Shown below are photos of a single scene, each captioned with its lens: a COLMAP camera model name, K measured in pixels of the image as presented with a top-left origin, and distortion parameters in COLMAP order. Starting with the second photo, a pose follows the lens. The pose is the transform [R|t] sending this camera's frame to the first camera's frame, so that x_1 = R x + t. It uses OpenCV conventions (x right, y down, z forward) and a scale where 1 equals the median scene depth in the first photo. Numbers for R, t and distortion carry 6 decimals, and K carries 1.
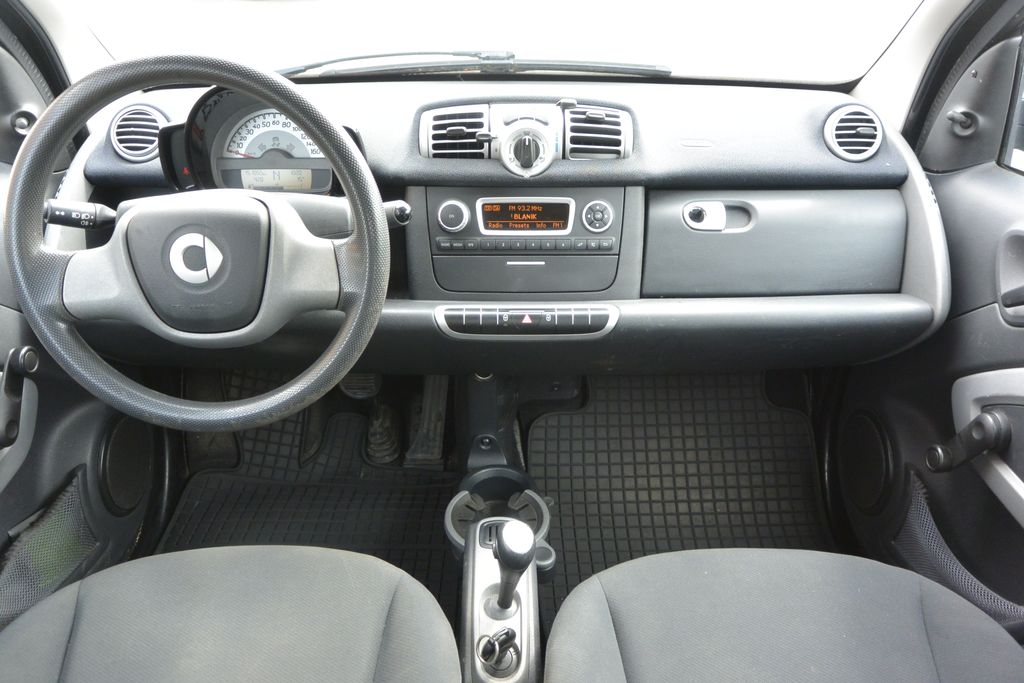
lens RADIAL K [[786.2, 0, 510.2], [0, 786.2, 340.9], [0, 0, 1]] dist [-0.009423, 0.014783]
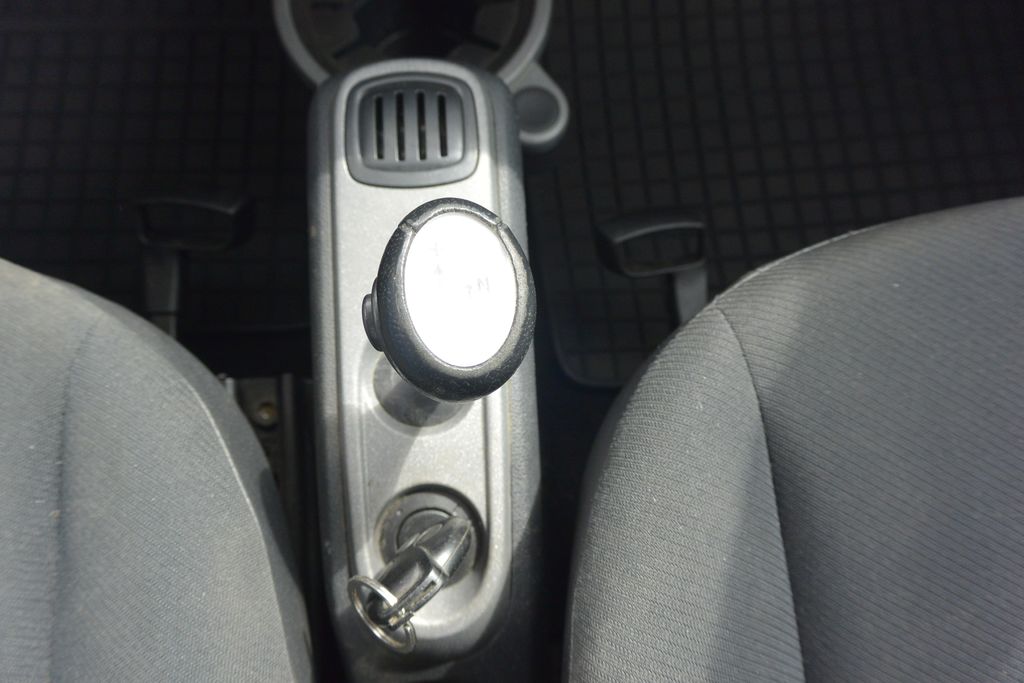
lens RADIAL K [[786.2, 0, 510.4], [0, 786.2, 339.9], [0, 0, 1]] dist [-0.009423, 0.014783]
pose [[0.998687, -0.051099, 0.003691, 0.023335], [0.033204, 0.700435, 0.712943, 0.077278], [-0.039017, -0.711884, 0.701212, 0.694593]]
